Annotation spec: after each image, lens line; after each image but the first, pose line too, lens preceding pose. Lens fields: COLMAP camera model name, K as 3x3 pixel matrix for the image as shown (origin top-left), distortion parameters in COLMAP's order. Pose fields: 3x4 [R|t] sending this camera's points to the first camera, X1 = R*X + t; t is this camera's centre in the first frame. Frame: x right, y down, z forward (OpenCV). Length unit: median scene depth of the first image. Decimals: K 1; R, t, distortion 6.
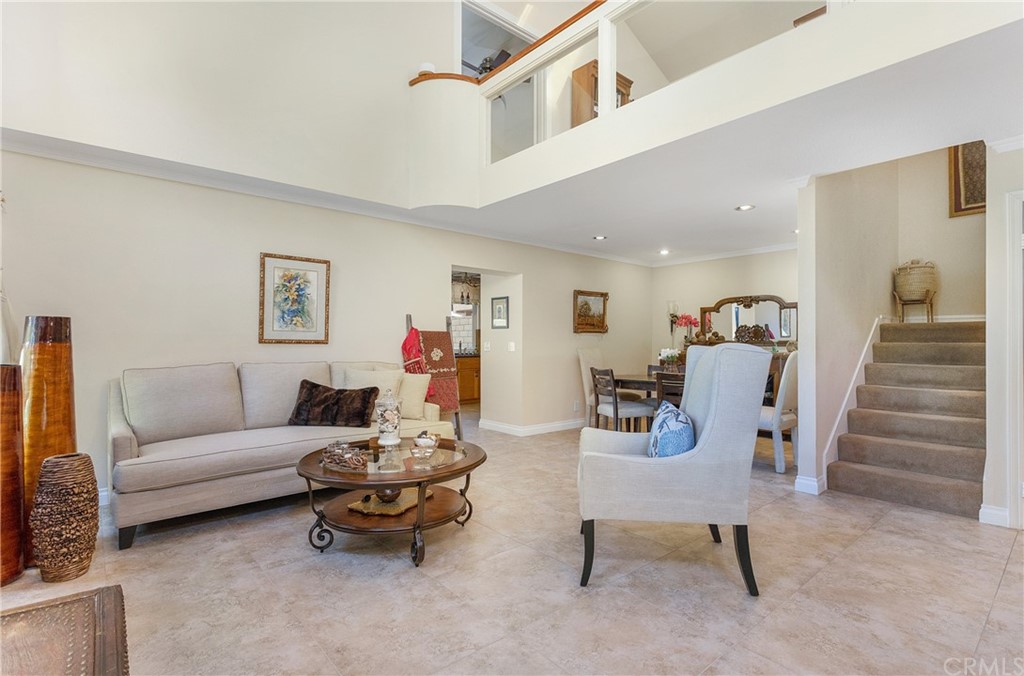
lens RADIAL K [[493.2, 0, 517.3], [0, 493.2, 343.3], [0, 0, 1]] dist [0.000199, 0.000054]
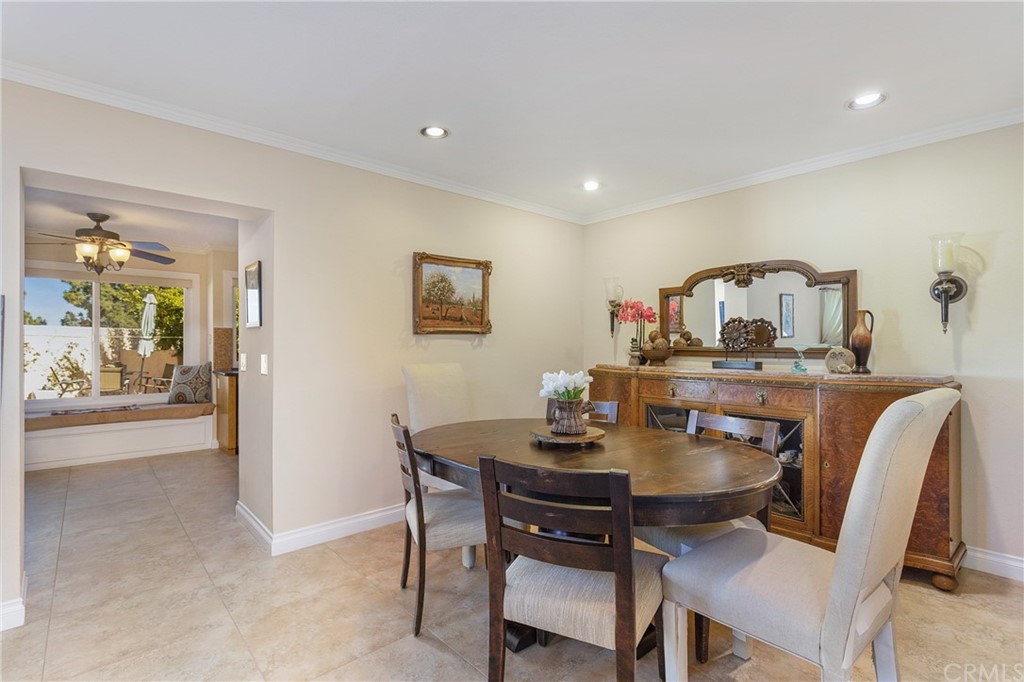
lens RADIAL K [[522.8, 0, 499.0], [0, 522.8, 348.8], [0, 0, 1]] dist [-0.002142, 0.001849]
pose [[0.999840, -0.006090, 0.016826, 0.183037], [0.005964, 0.999954, 0.007527, -0.009194], [-0.016872, -0.007425, 0.999830, 0.417130]]
